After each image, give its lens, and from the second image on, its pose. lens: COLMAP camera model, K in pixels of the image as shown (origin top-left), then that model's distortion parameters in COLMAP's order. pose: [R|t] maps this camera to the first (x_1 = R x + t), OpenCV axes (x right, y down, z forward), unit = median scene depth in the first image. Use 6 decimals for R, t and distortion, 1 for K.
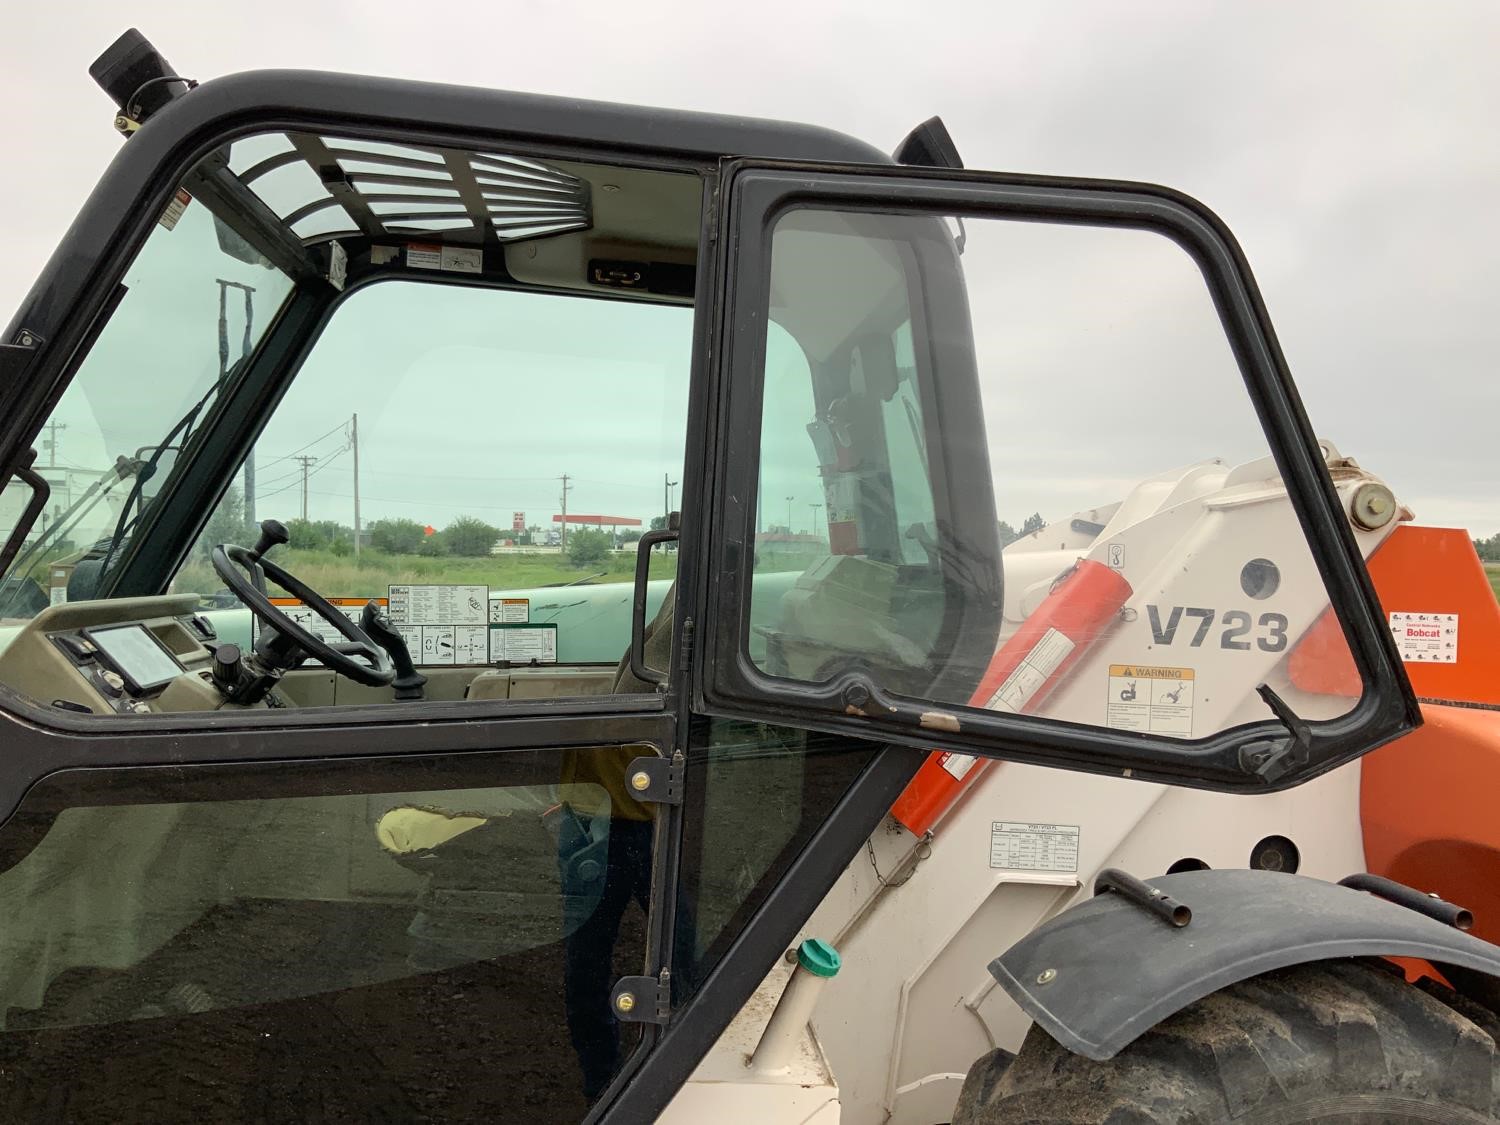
lens RADIAL K [[1234.8, 0, 750.0], [0, 1234.8, 562.5], [0, 0, 1]] dist [0.095932, -0.180354]
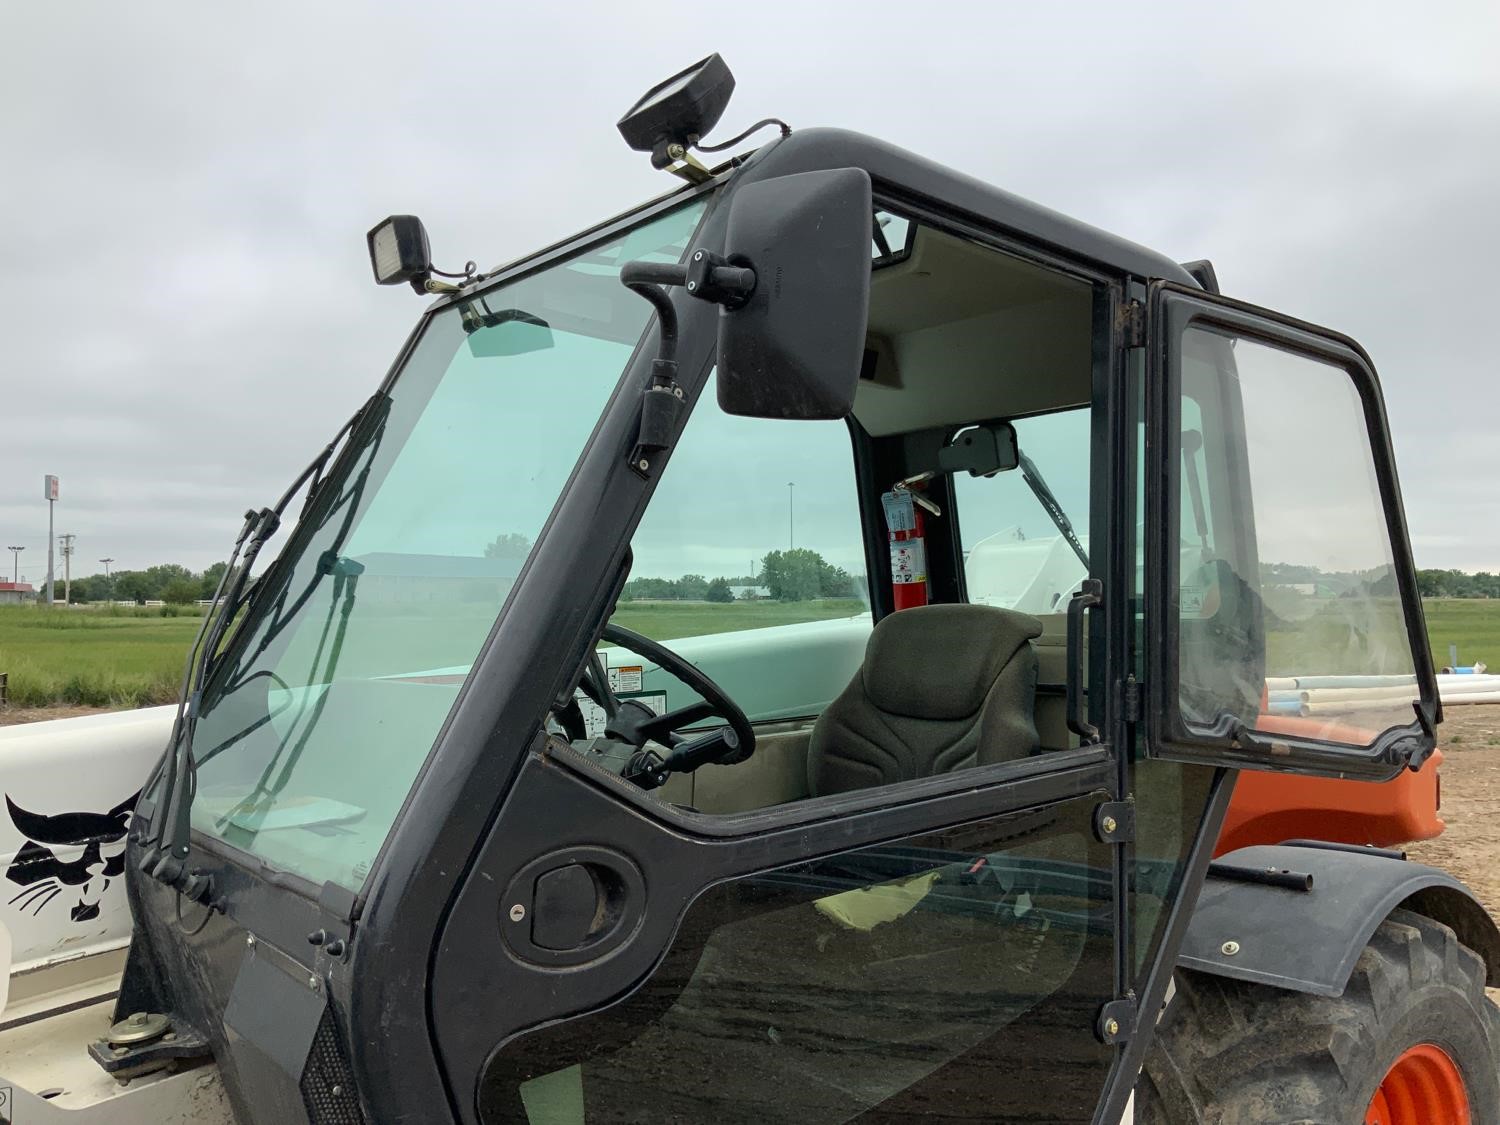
lens RADIAL K [[1234.8, 0, 750.0], [0, 1234.8, 562.5], [0, 0, 1]] dist [0.095932, -0.180354]
pose [[0.831015, -0.001999, 0.556246, -0.947688], [0.021098, 0.999387, -0.027928, -0.032219], [-0.555850, 0.034944, 0.830548, 0.239351]]
